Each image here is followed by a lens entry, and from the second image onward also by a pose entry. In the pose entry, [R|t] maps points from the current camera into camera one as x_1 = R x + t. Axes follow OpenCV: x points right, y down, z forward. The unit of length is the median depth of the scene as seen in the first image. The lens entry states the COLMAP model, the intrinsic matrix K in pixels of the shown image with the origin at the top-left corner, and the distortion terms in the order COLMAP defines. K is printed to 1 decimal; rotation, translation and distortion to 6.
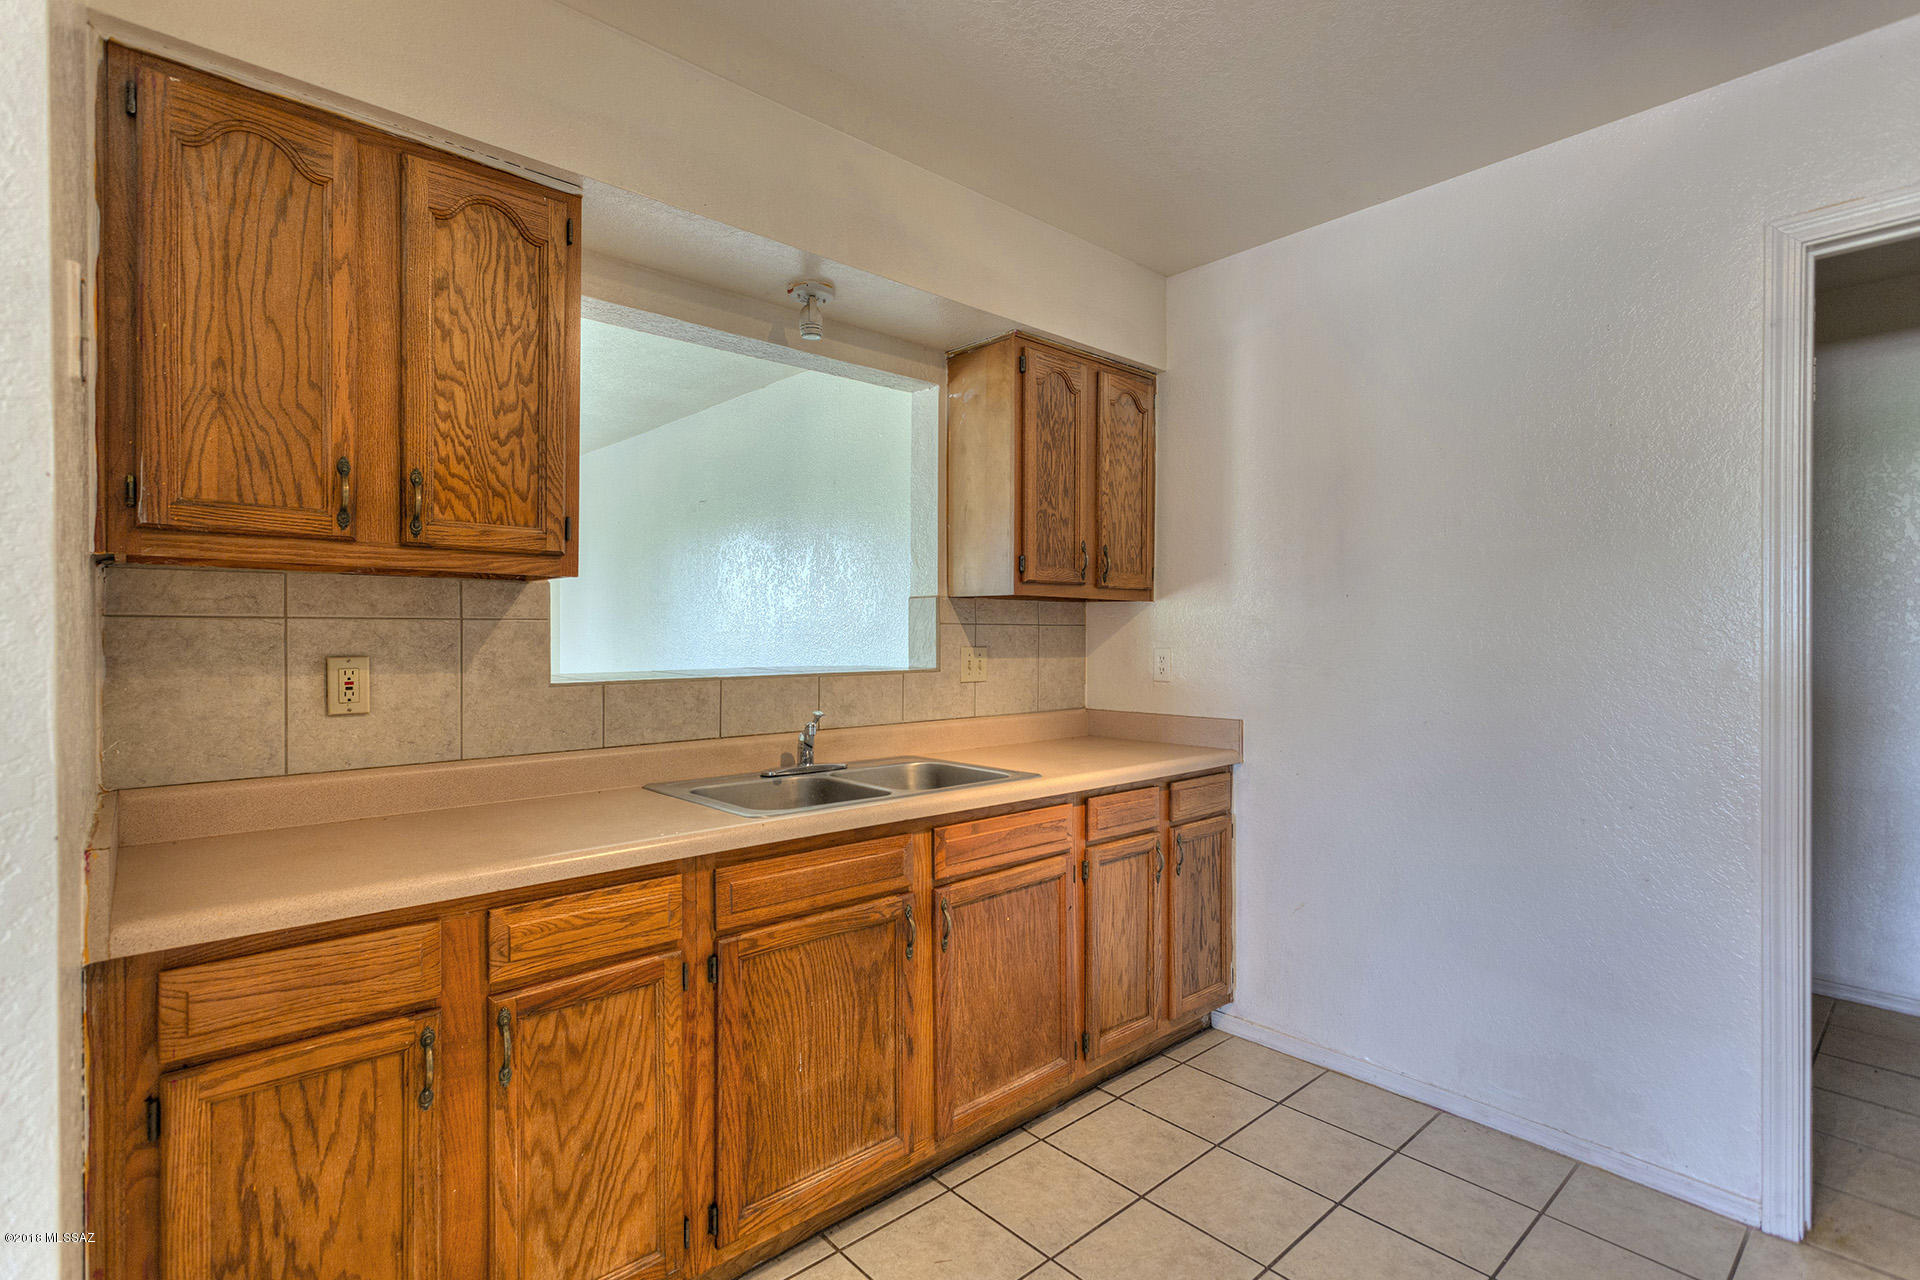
lens RADIAL K [[913.7, 0, 960.0], [0, 913.7, 640.0], [0, 0, 1]] dist [0.000782, -0.000100]
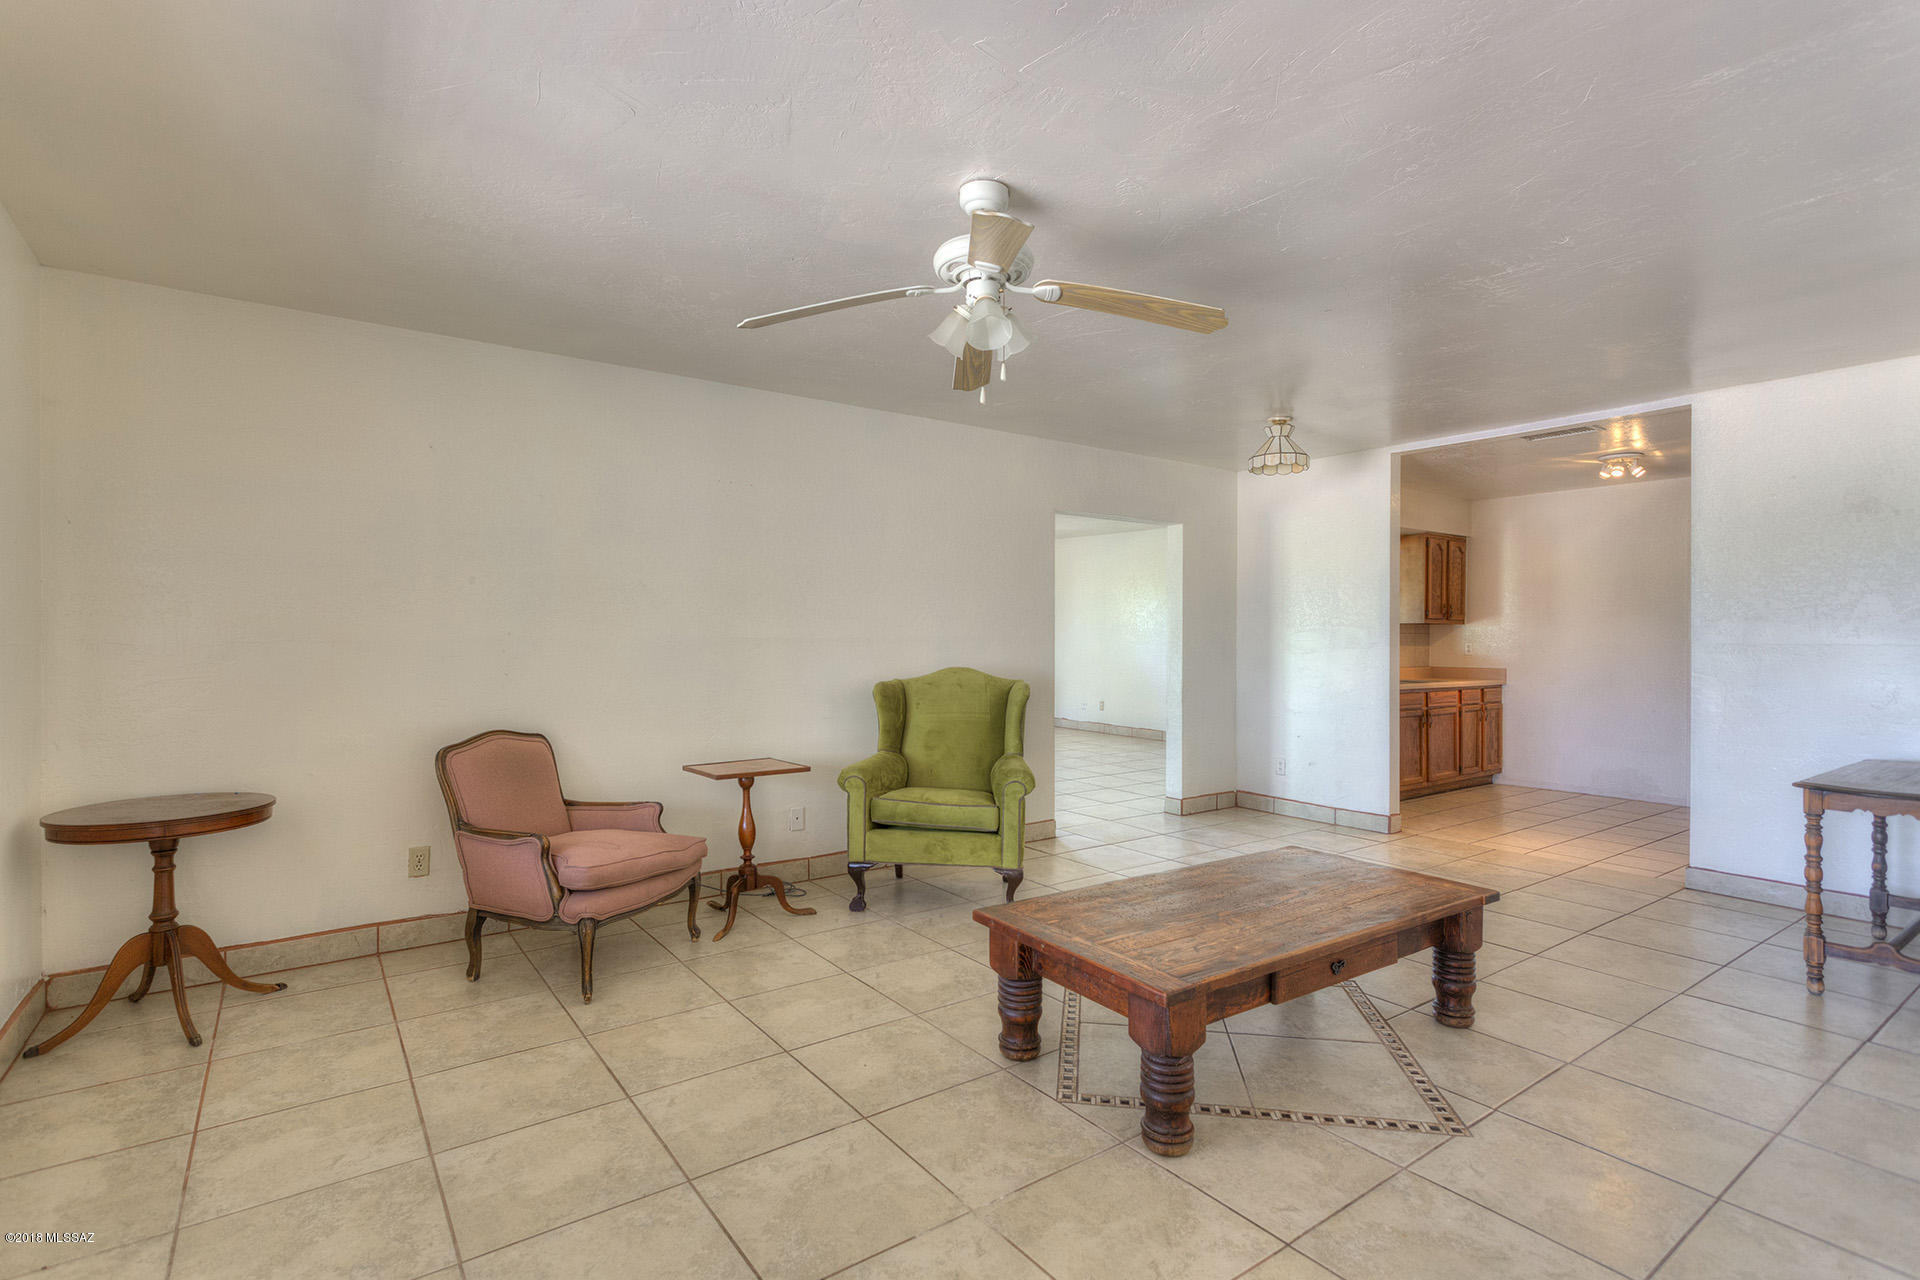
lens RADIAL K [[913.7, 0, 960.0], [0, 913.7, 640.0], [0, 0, 1]] dist [0.000782, -0.000100]
pose [[0.994171, 0.002209, -0.107788, -1.024660], [-0.002834, 0.999980, -0.005644, 0.022218], [0.107774, 0.005917, 0.994158, -1.906511]]
